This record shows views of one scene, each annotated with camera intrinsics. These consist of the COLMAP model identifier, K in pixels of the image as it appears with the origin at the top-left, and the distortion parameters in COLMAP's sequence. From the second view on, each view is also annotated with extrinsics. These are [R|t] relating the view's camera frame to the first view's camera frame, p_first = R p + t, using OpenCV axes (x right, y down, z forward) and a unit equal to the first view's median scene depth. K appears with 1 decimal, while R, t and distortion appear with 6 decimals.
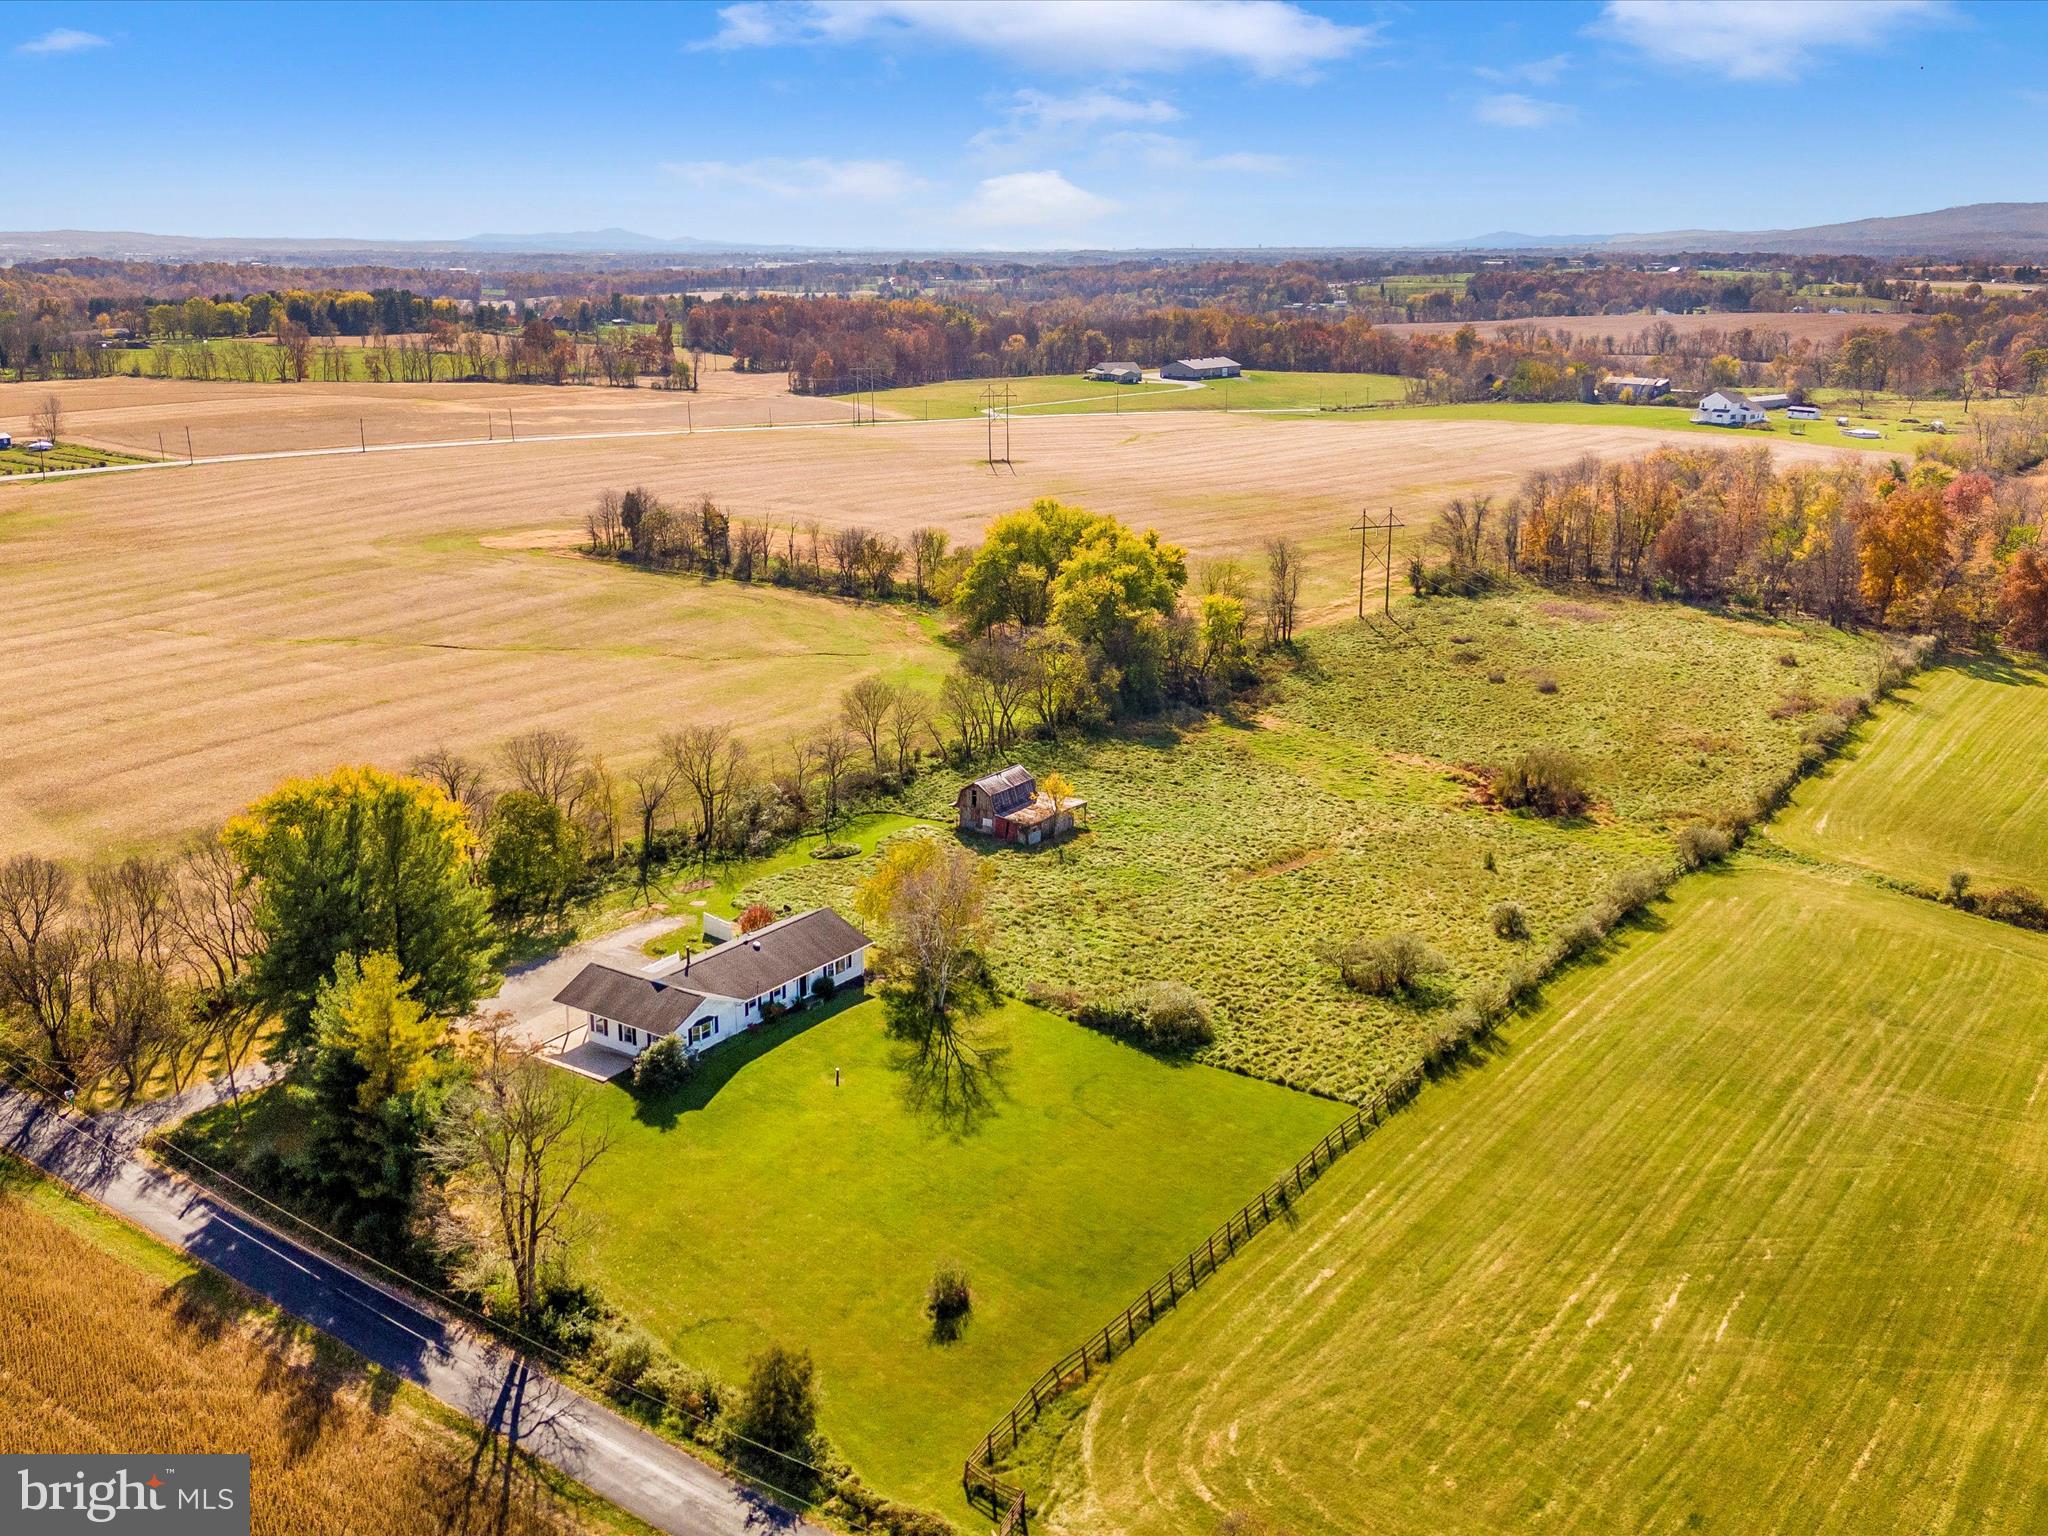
lens RADIAL K [[1876.7, 0, 1036.8], [0, 1876.7, 774.2], [0, 0, 1]] dist [0.112003, -0.175728]
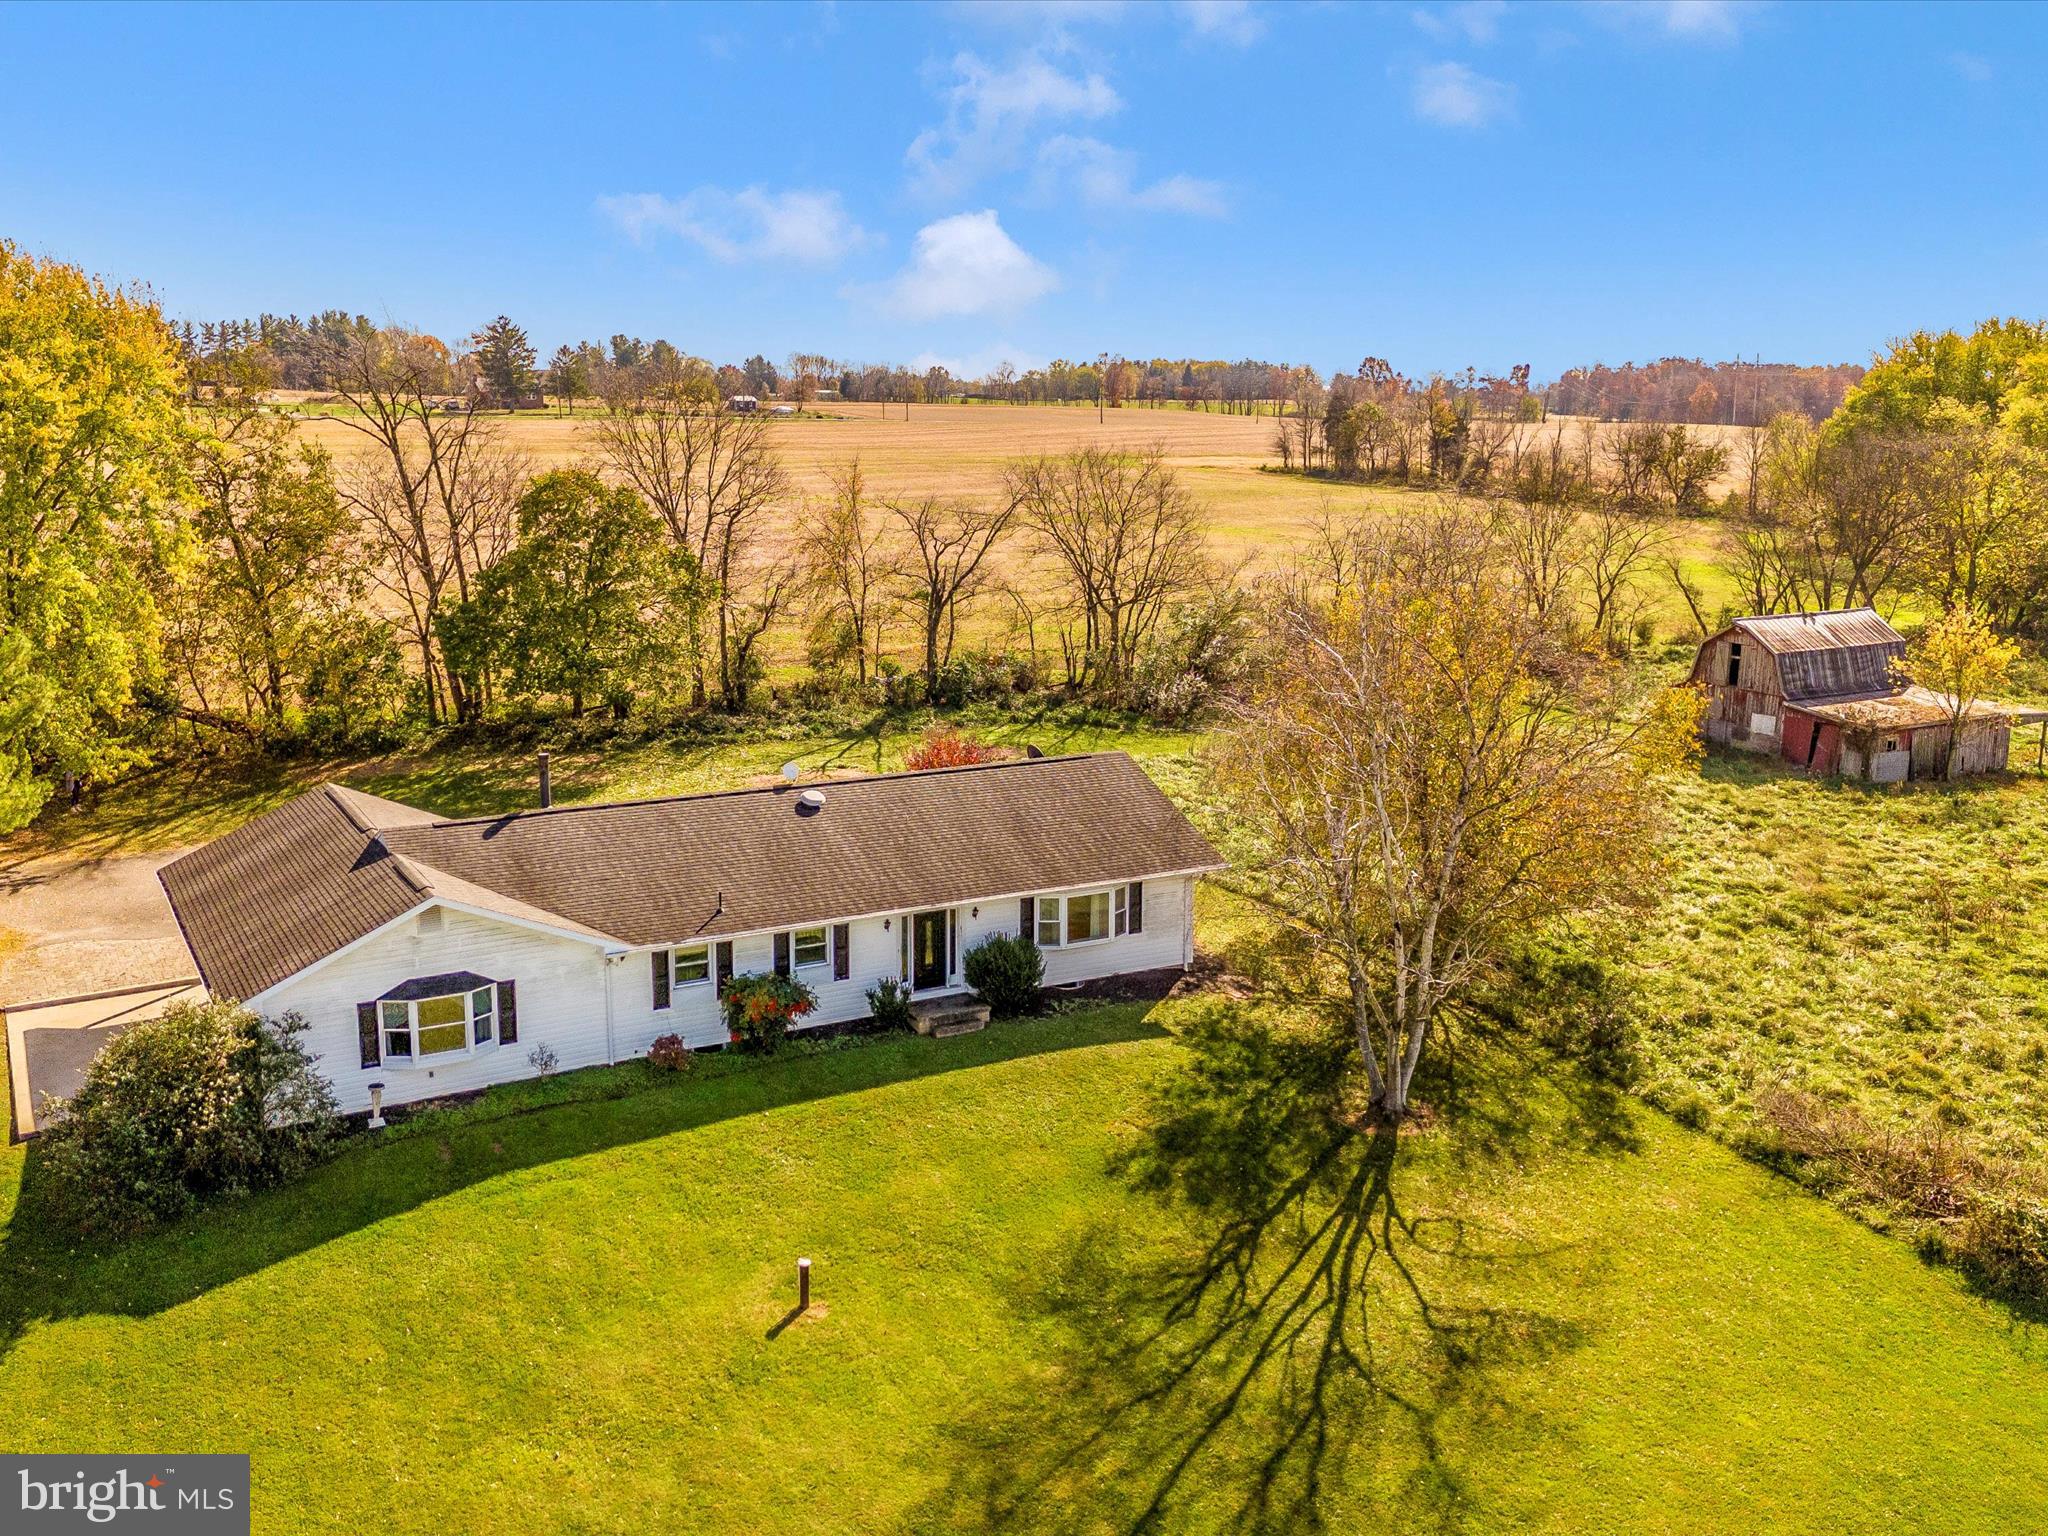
lens RADIAL K [[1876.7, 0, 1036.8], [0, 1876.7, 774.2], [0, 0, 1]] dist [0.112003, -0.175728]
pose [[0.894677, 0.087474, -0.438066, 0.014738], [-0.121069, 0.991419, -0.049295, 0.081079], [0.429995, 0.097139, 0.897590, 0.619045]]
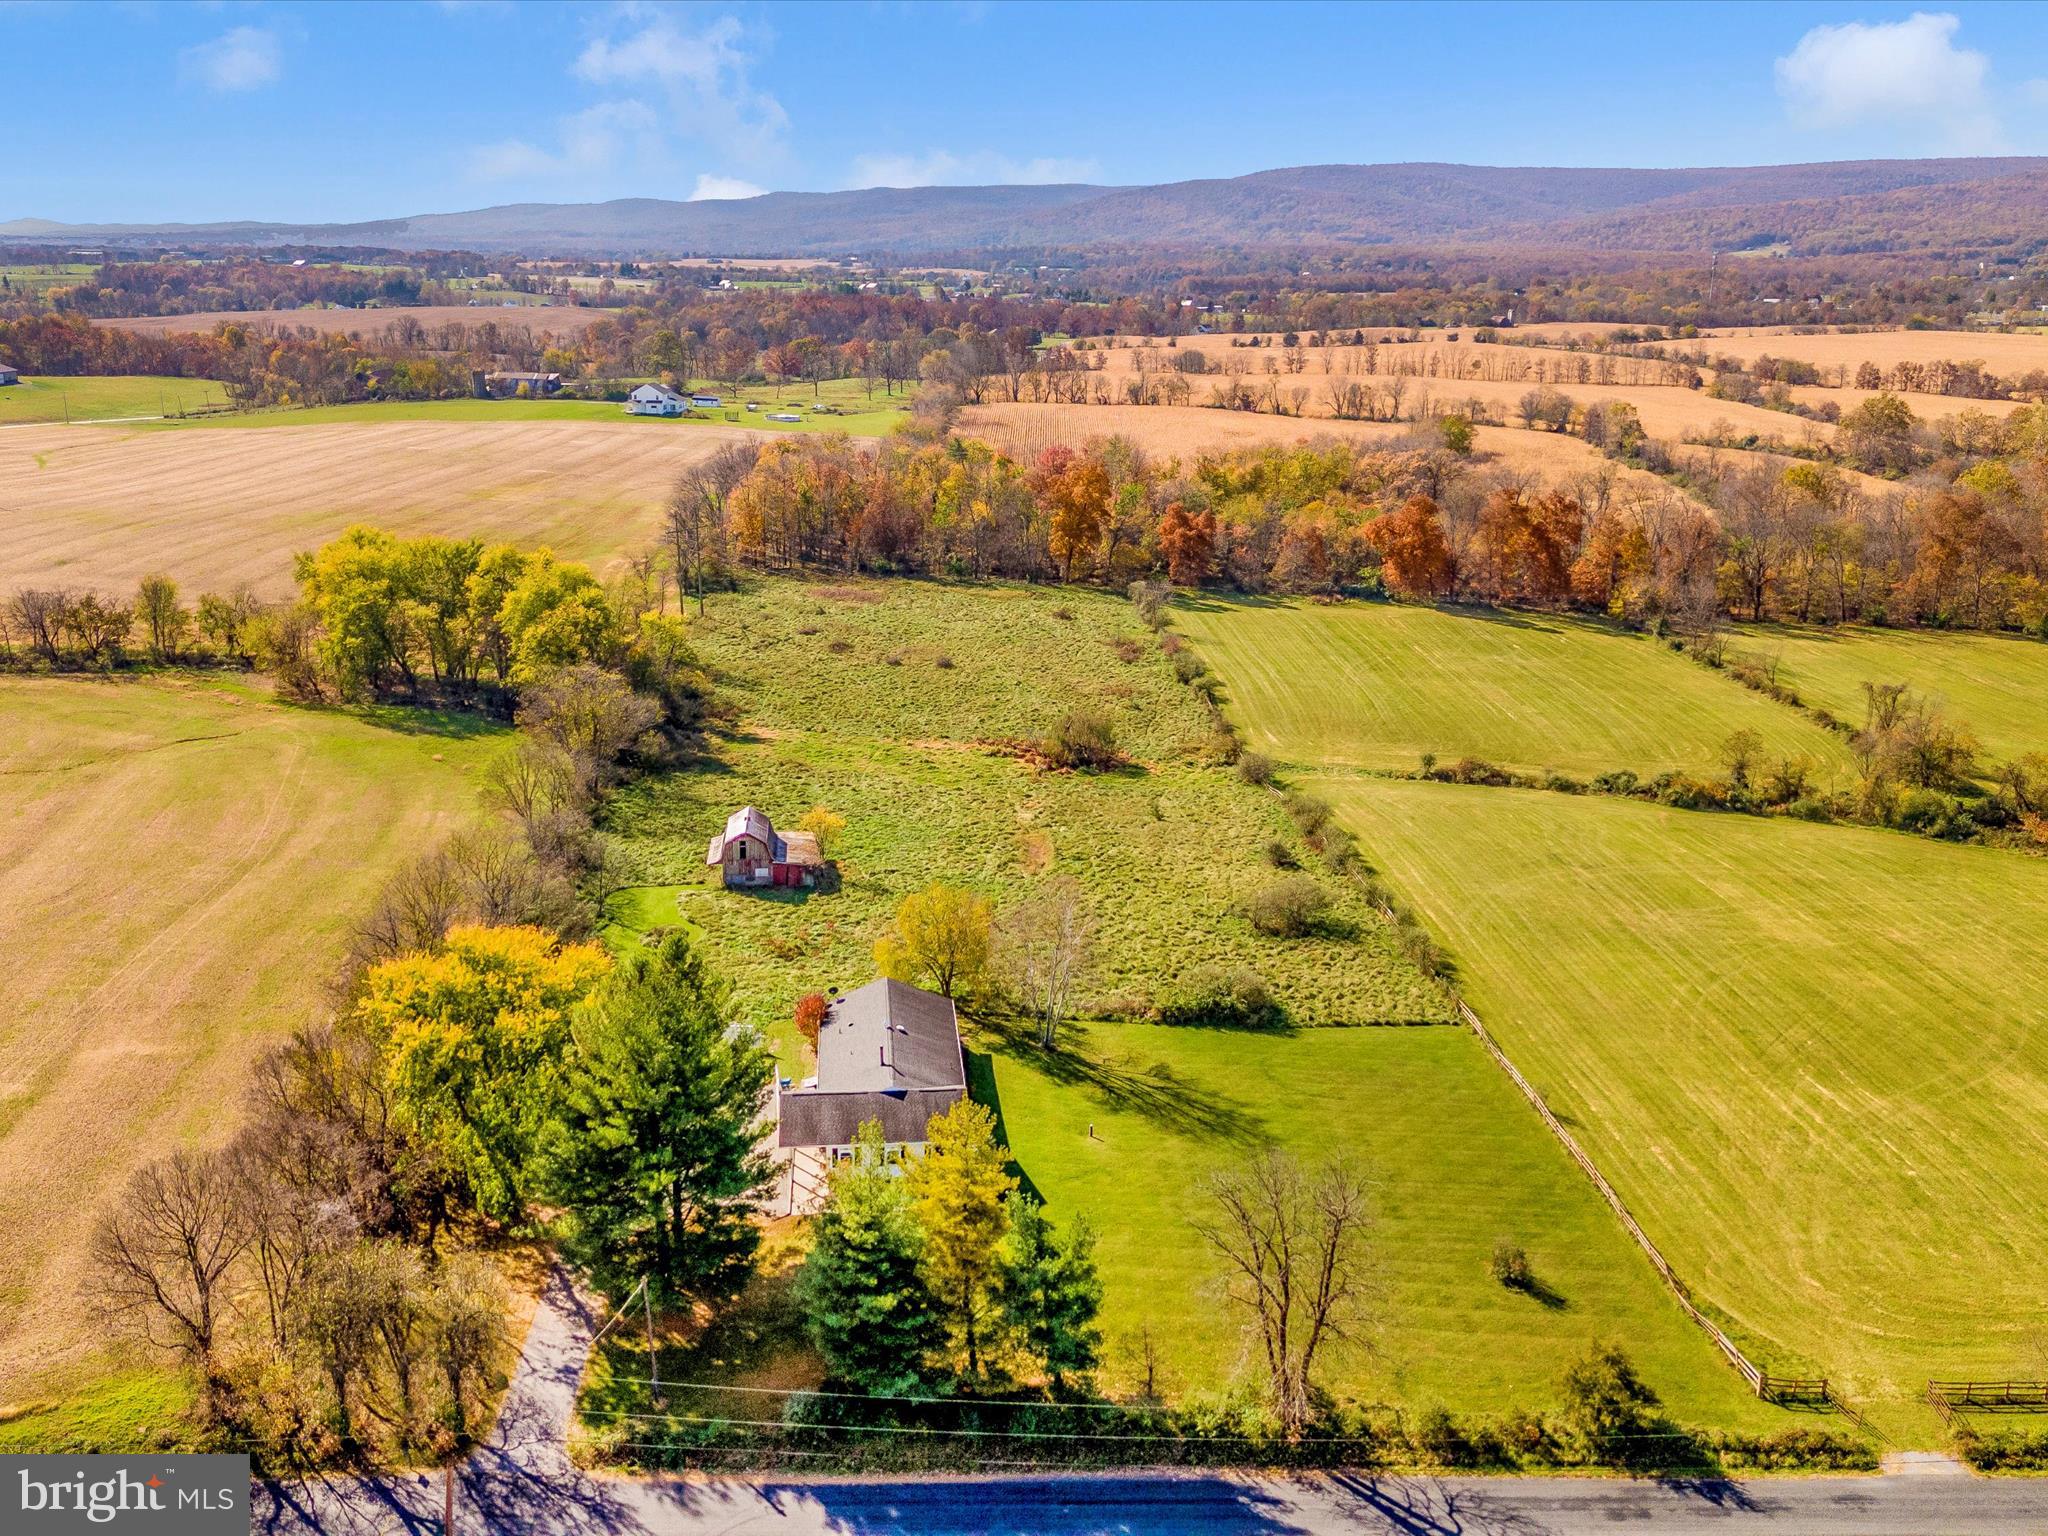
lens RADIAL K [[1876.7, 0, 1036.8], [0, 1876.7, 774.2], [0, 0, 1]] dist [0.112003, -0.175728]
pose [[0.767941, -0.169720, 0.617626, -0.521633], [0.167751, 0.983891, 0.061790, -0.059986], [-0.618164, 0.056156, 0.784041, 0.210278]]
